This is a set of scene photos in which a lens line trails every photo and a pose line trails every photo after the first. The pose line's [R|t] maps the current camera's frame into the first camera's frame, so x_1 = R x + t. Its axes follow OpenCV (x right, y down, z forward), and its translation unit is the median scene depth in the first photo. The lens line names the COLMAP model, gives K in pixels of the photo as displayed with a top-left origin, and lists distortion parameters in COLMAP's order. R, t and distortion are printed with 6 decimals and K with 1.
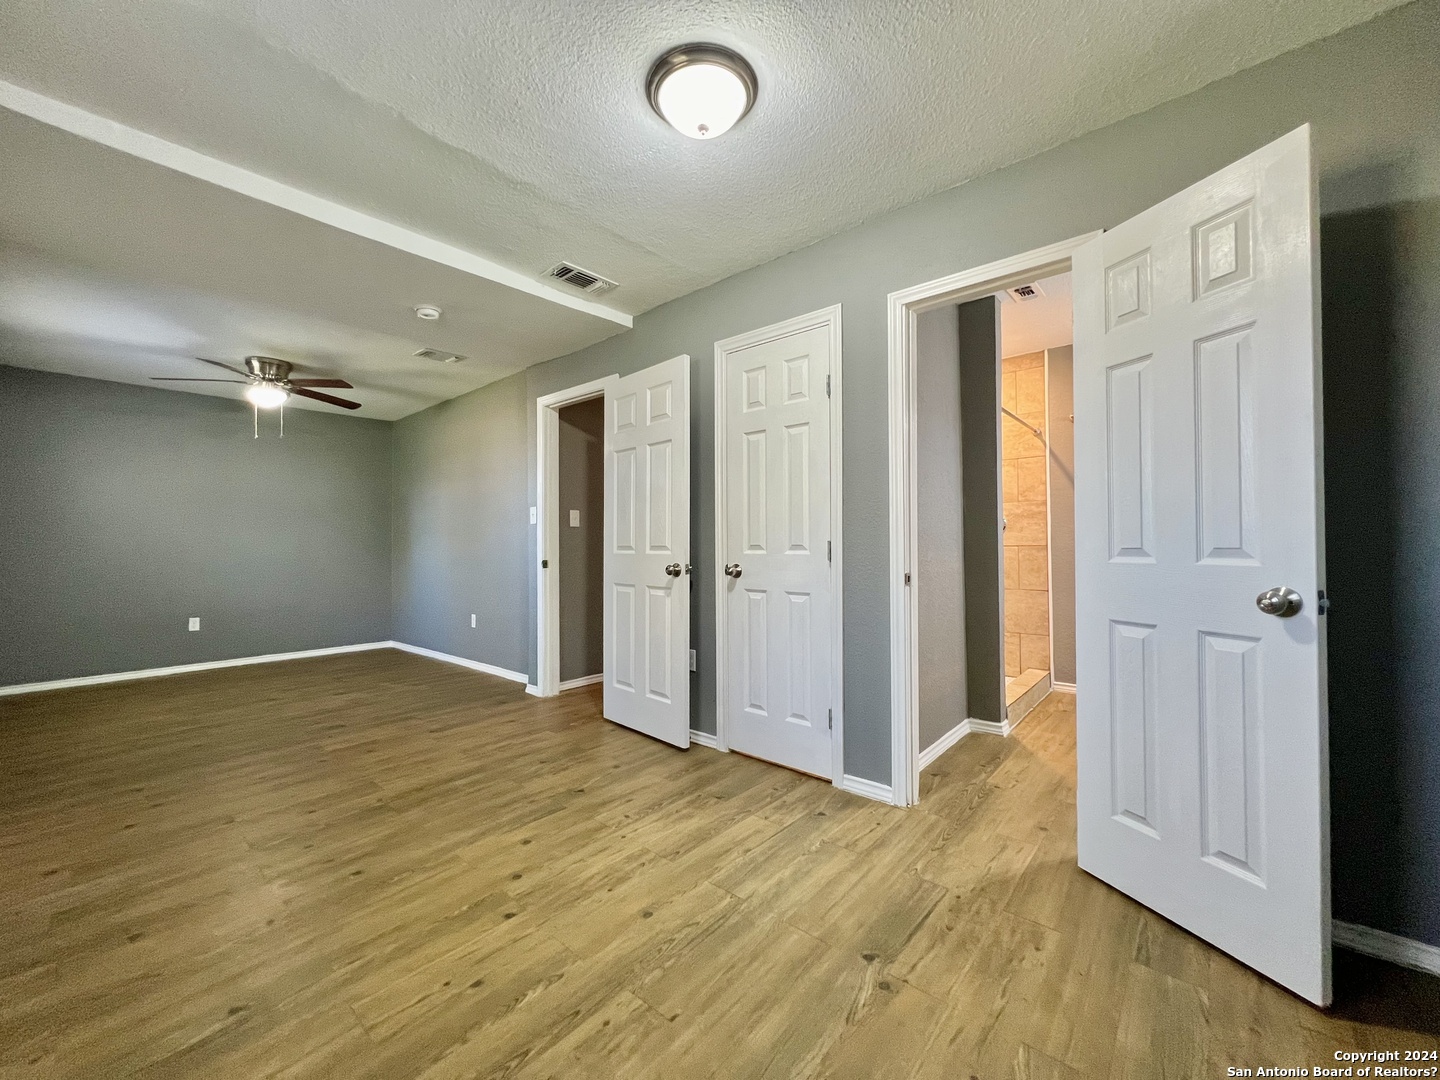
lens RADIAL K [[578.0, 0, 716.9], [0, 578.0, 537.3], [0, 0, 1]] dist [0.002231, -0.000211]
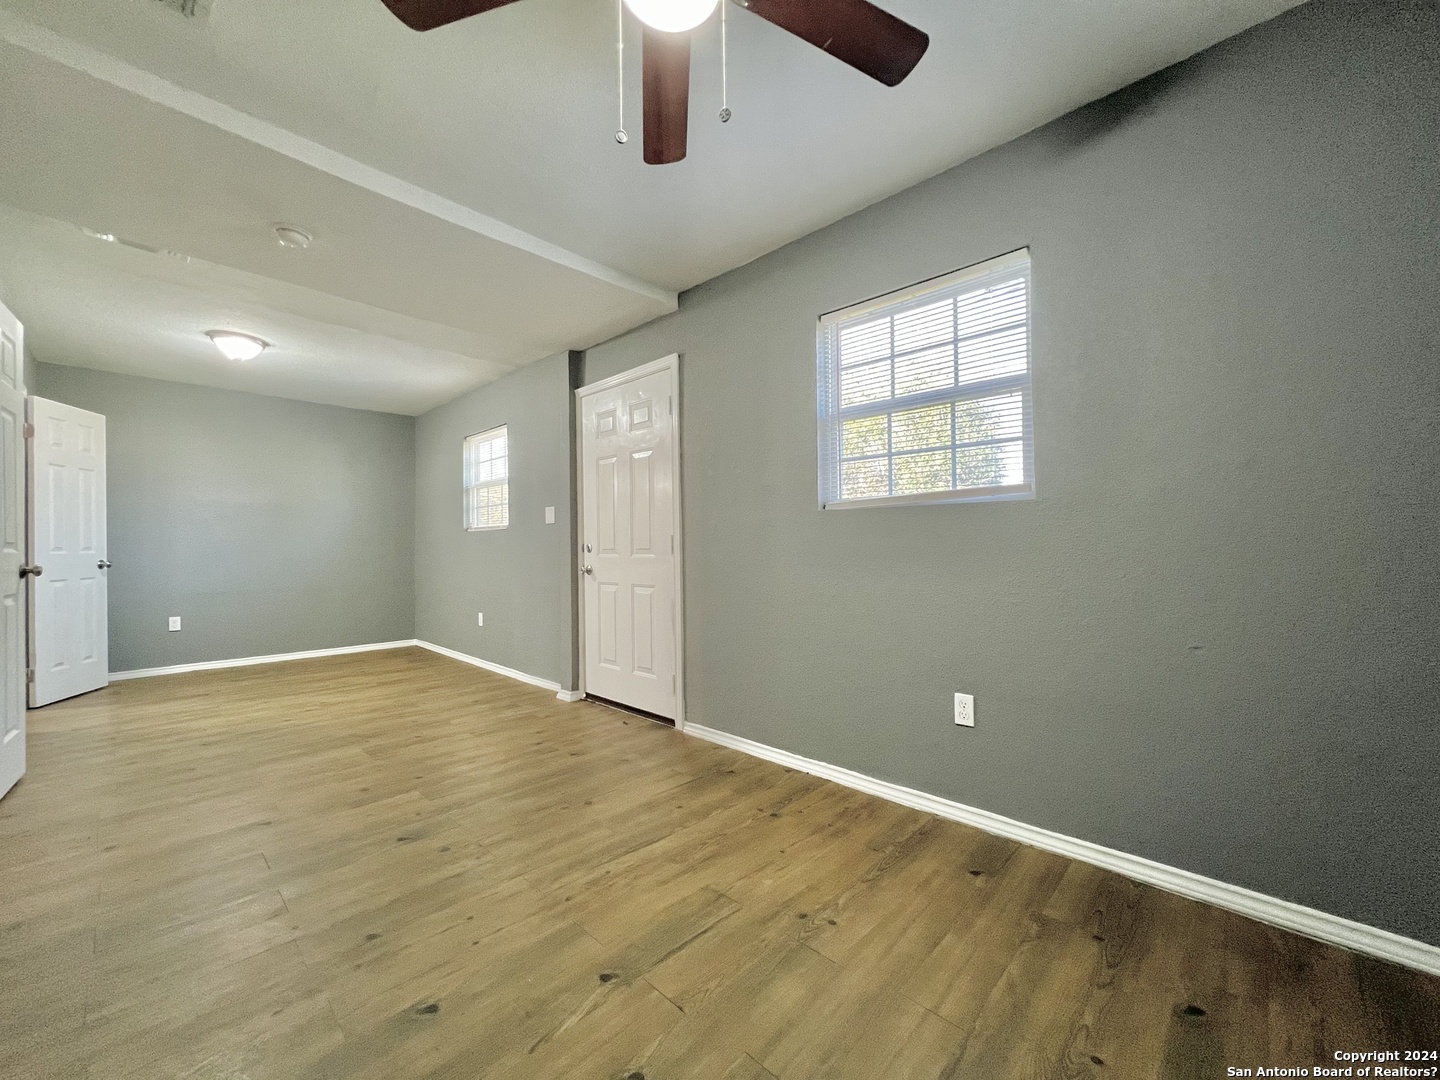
lens RADIAL K [[582.3, 0, 717.3], [0, 582.3, 554.3], [0, 0, 1]] dist [0.000269, -0.000096]
pose [[-0.998242, 0.010249, 0.058376, -1.330980], [0.009866, 0.999928, -0.006844, 0.059434], [-0.058442, -0.006256, -0.998271, 2.083879]]
